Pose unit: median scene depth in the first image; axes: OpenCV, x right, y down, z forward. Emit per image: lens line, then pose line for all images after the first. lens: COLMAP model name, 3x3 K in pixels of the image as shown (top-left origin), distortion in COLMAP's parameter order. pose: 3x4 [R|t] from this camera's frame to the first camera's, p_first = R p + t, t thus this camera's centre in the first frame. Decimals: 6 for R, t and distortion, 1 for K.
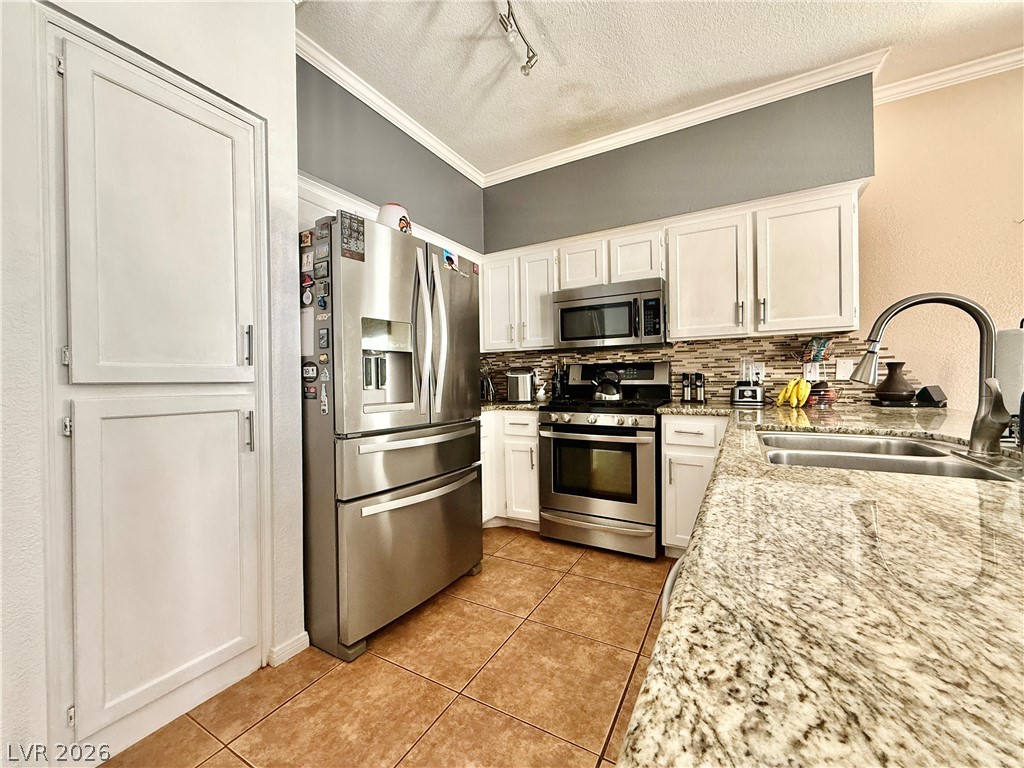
lens RADIAL K [[406.3, 0, 507.7], [0, 406.3, 381.5], [0, 0, 1]] dist [-0.000972, 0.000250]
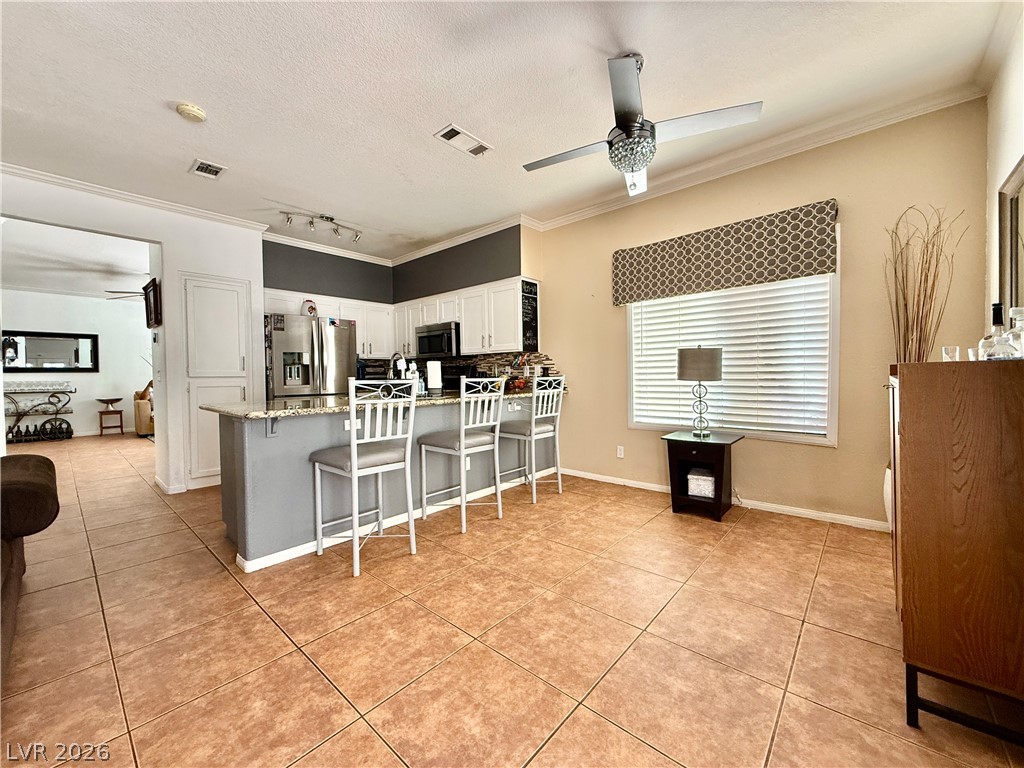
lens RADIAL K [[406.3, 0, 507.7], [0, 406.3, 381.5], [0, 0, 1]] dist [-0.000972, 0.000250]
pose [[0.978559, 0.006100, -0.205878, 1.249614], [-0.002705, 0.999856, 0.016764, -0.011133], [0.205951, -0.015848, 0.978434, -0.996107]]
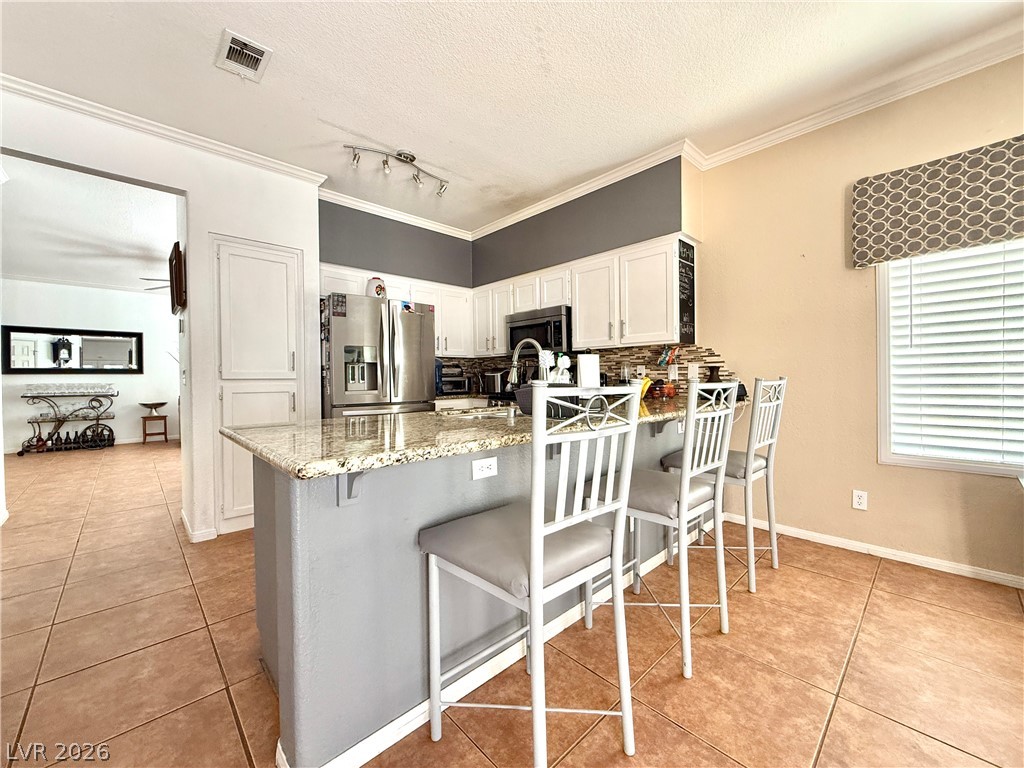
lens RADIAL K [[406.3, 0, 507.7], [0, 406.3, 381.5], [0, 0, 1]] dist [-0.000972, 0.000250]
pose [[0.955911, 0.007620, -0.293558, 0.742536], [-0.005179, 0.999945, 0.009092, -0.005893], [0.293611, -0.007170, 0.955898, -0.487765]]
